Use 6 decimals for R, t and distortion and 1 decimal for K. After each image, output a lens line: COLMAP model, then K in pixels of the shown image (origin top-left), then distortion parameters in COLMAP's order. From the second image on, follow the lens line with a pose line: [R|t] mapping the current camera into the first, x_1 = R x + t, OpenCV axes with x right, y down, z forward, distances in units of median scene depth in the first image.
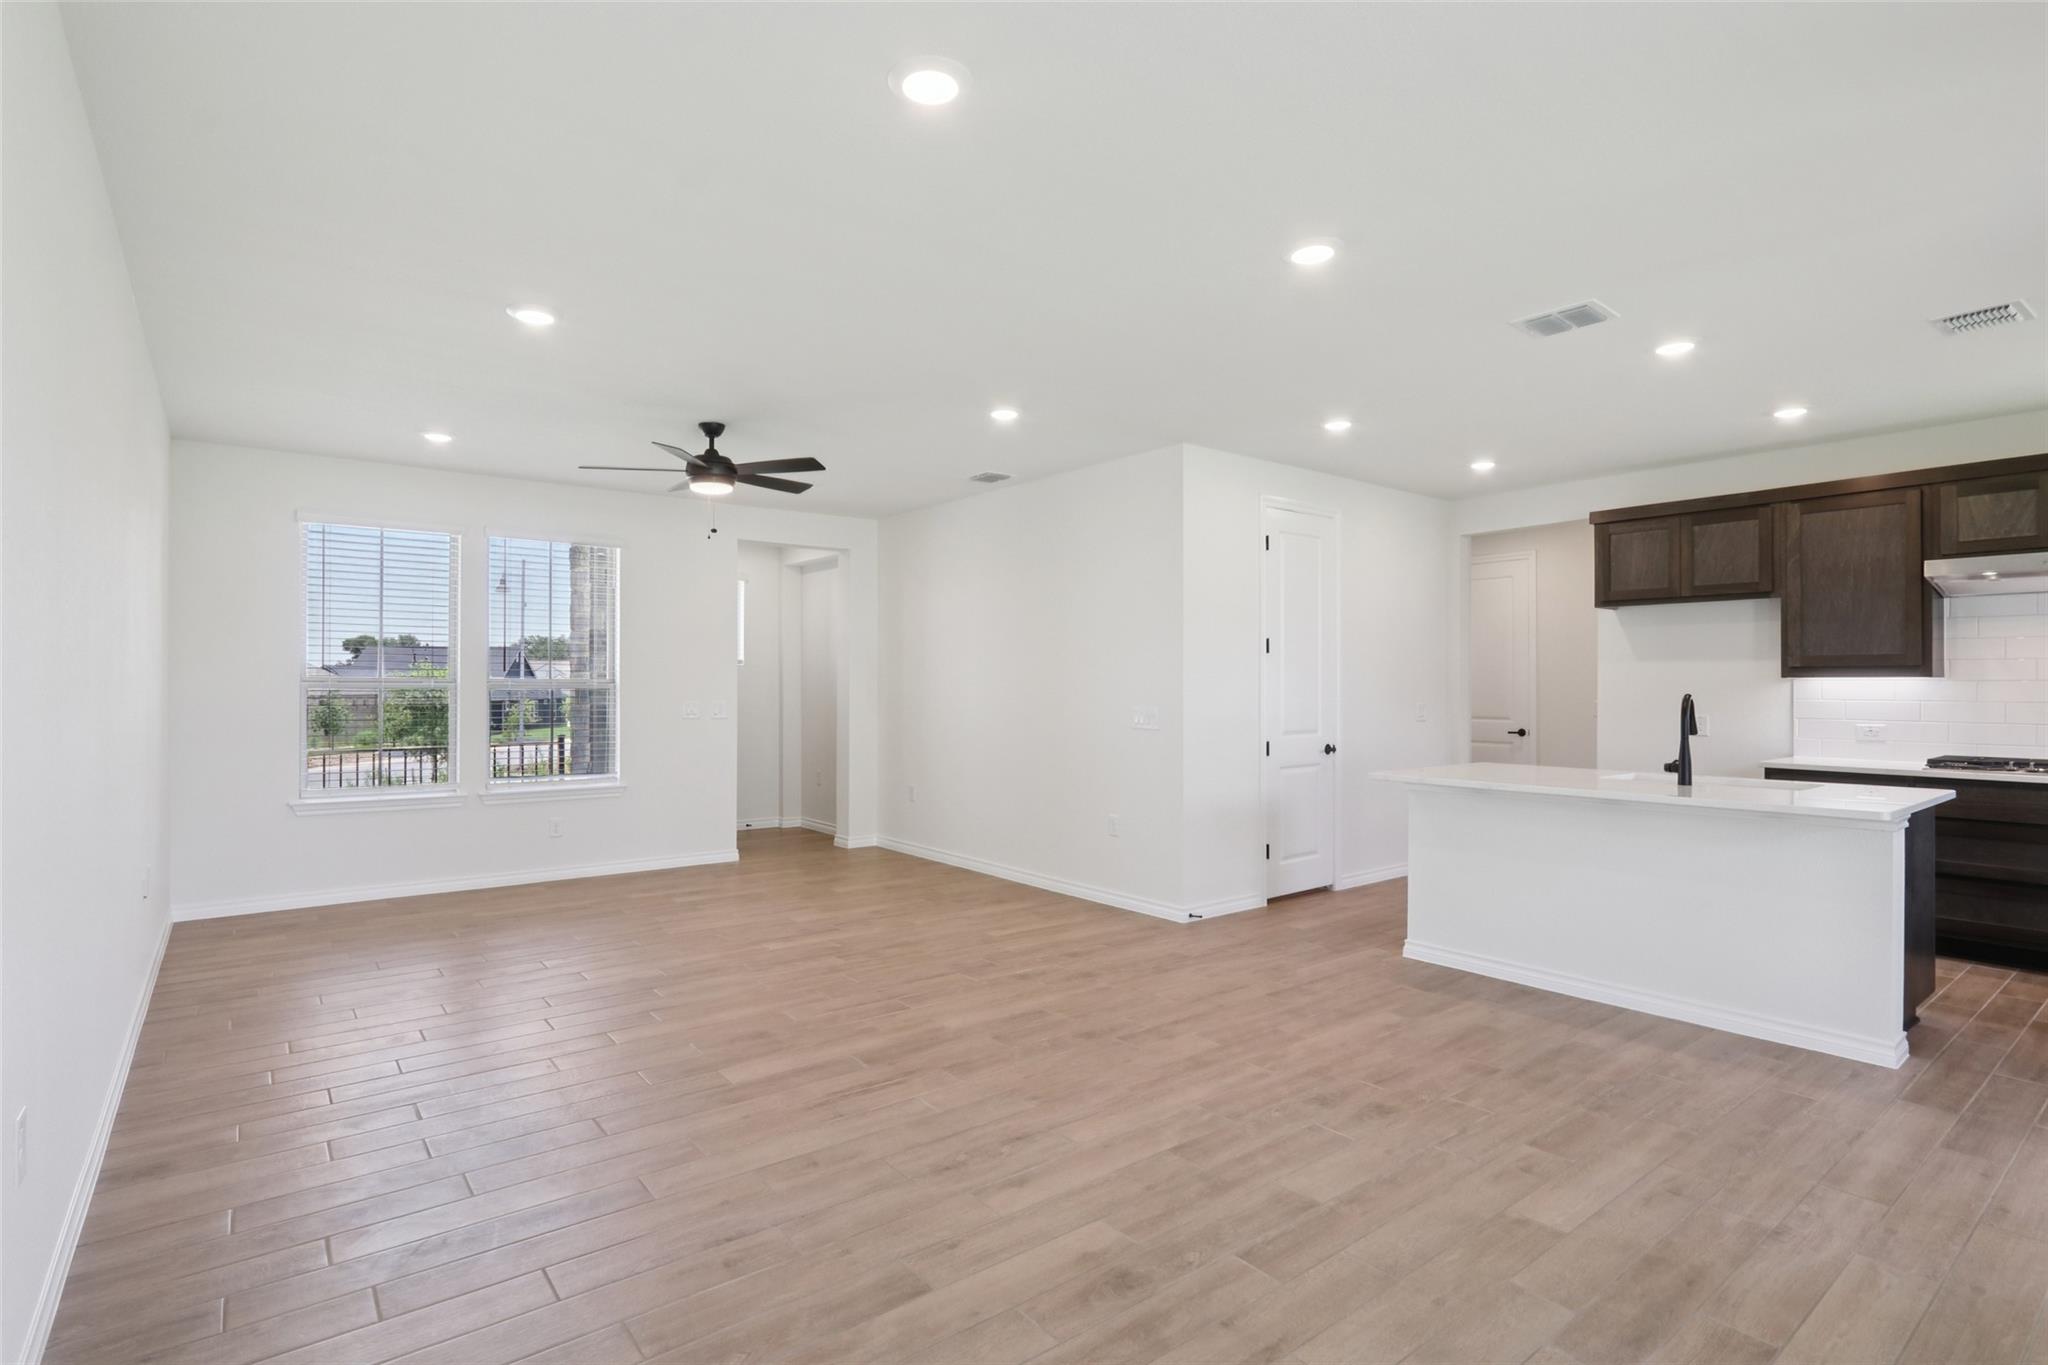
lens RADIAL K [[991.4, 0, 1003.2], [0, 991.4, 684.8], [0, 0, 1]] dist [-0.012988, 0.000035]
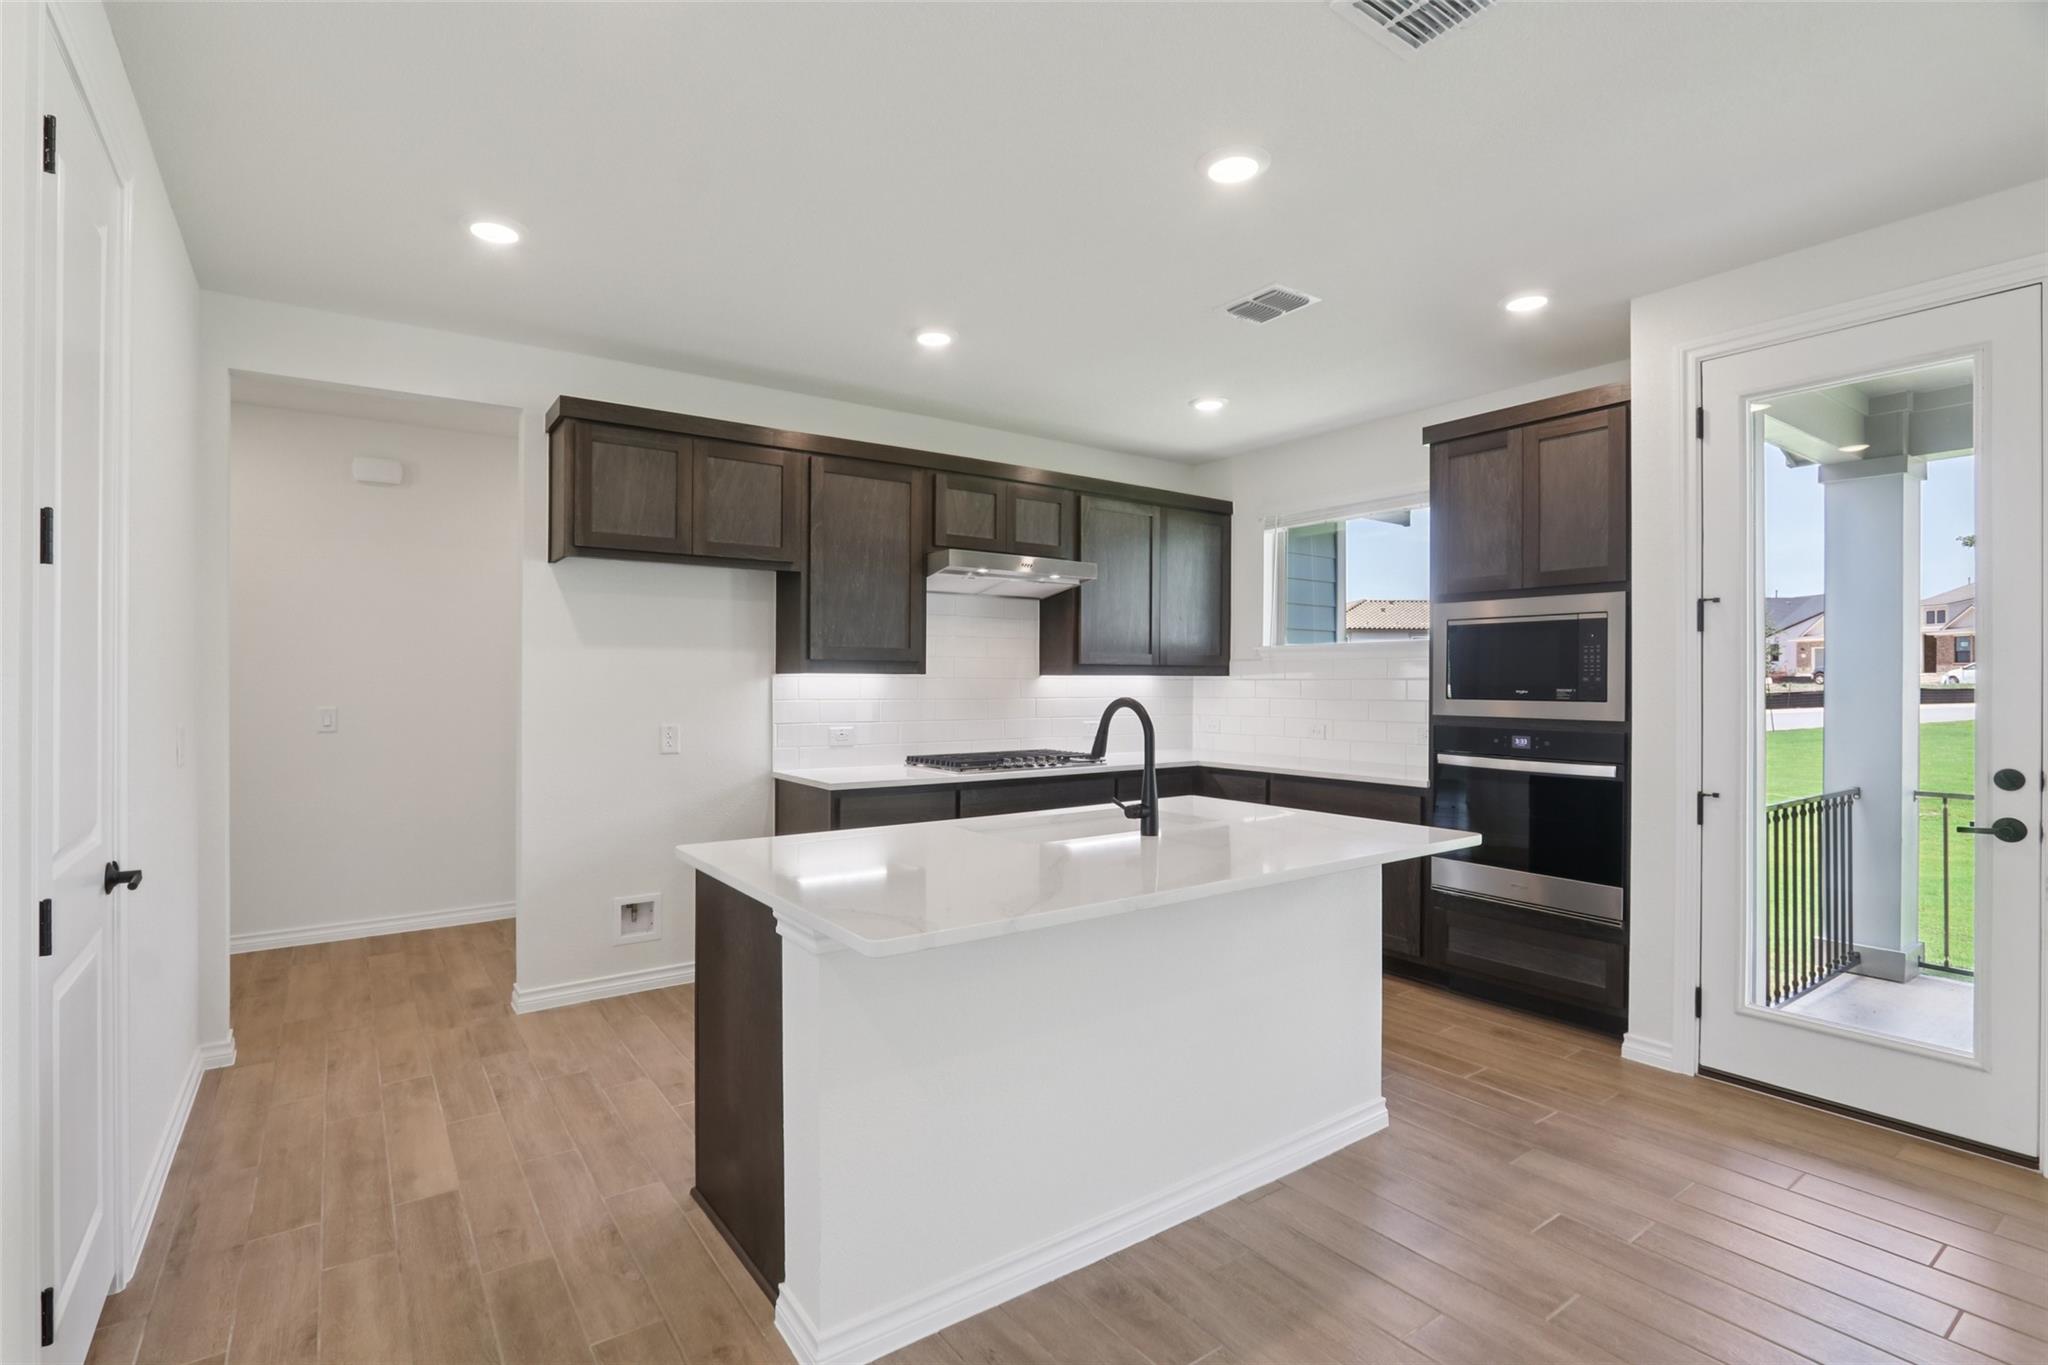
lens RADIAL K [[955.2, 0, 996.2], [0, 955.2, 679.4], [0, 0, 1]] dist [-0.012645, 0.000282]
pose [[0.045340, 0.001378, 0.998971, 0.037318], [-0.002115, 0.999997, -0.001284, -0.001946], [-0.998969, -0.002055, 0.045343, 0.960281]]
